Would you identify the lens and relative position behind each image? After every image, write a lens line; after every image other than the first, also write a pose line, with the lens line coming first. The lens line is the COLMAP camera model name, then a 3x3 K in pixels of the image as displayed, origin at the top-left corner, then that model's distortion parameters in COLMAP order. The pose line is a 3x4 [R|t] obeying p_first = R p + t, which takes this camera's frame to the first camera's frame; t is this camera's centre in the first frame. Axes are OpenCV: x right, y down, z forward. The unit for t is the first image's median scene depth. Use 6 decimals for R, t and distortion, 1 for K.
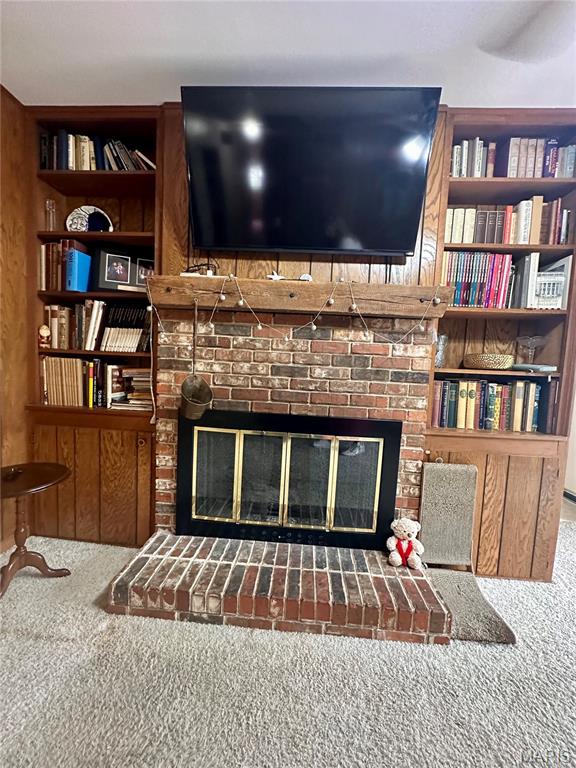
lens RADIAL K [[306.3, 0, 288.0], [0, 306.3, 384.0], [0, 0, 1]] dist [-0.003288, 0.000211]
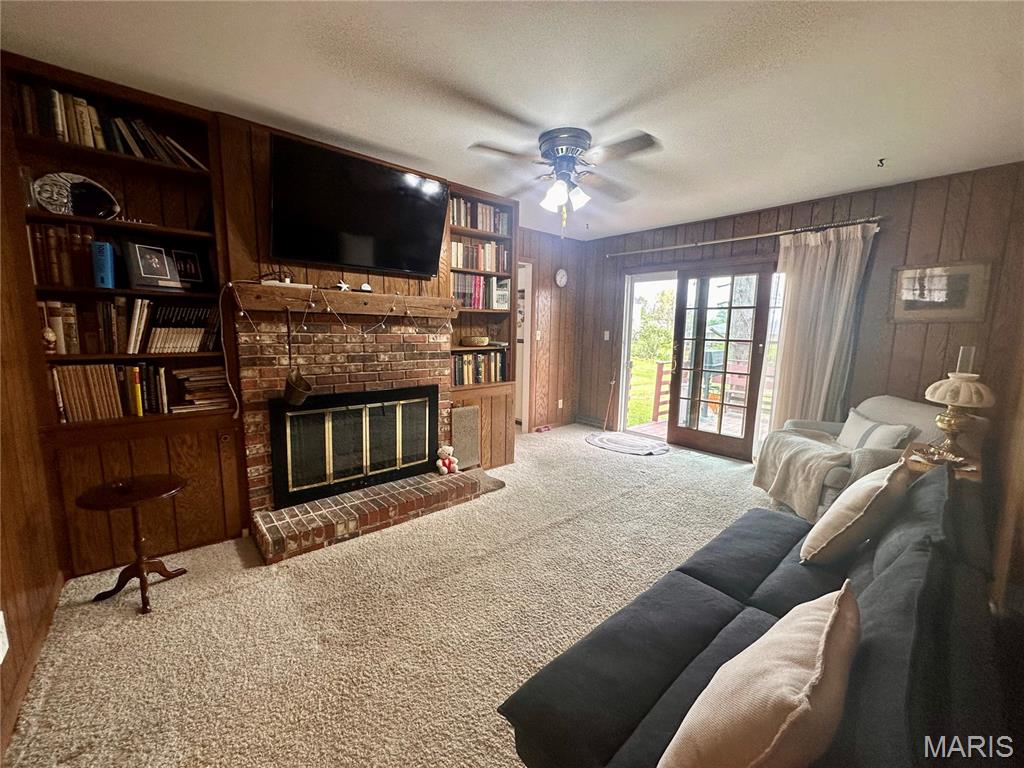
lens RADIAL K [[408.4, 0, 513.0], [0, 408.4, 383.3], [0, 0, 1]] dist [-0.003288, 0.000211]
pose [[0.712098, -0.130041, 0.689932, -0.753513], [0.068268, 0.990865, 0.116300, -0.094811], [-0.698753, -0.035716, 0.714471, -0.709940]]
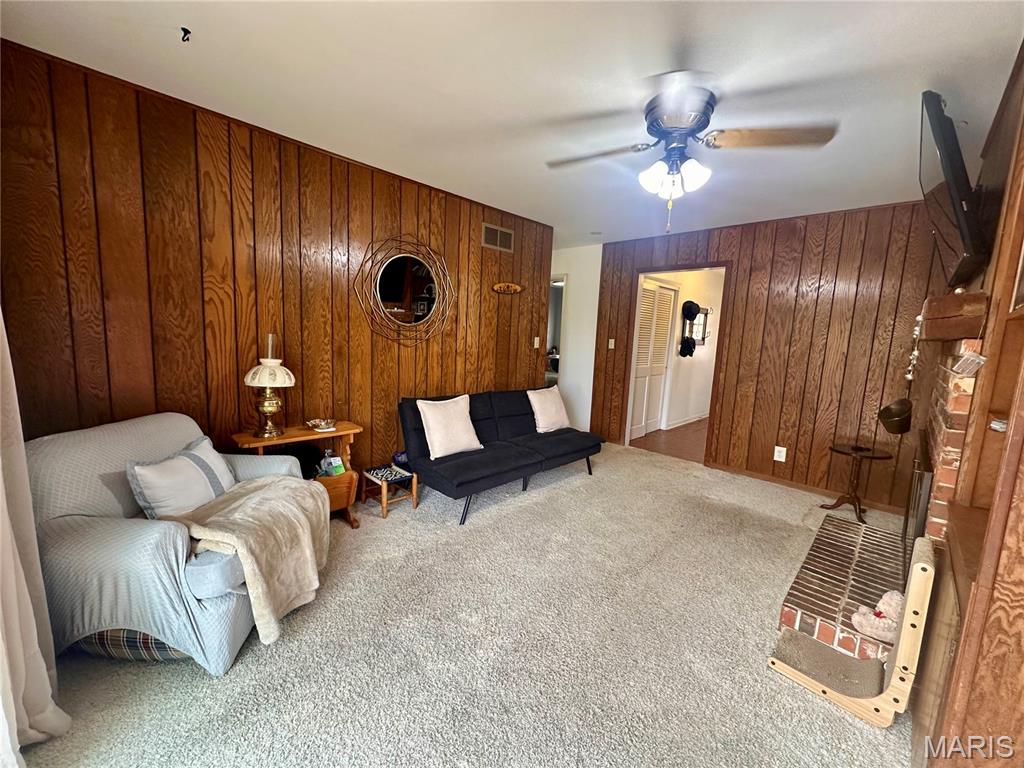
lens RADIAL K [[408.4, 0, 513.0], [0, 408.4, 383.3], [0, 0, 1]] dist [-0.003288, 0.000211]
pose [[-0.651401, 0.020005, -0.758470, 1.772955], [-0.131266, 0.981607, 0.138626, -0.100976], [0.747292, 0.189863, -0.636794, 0.809283]]
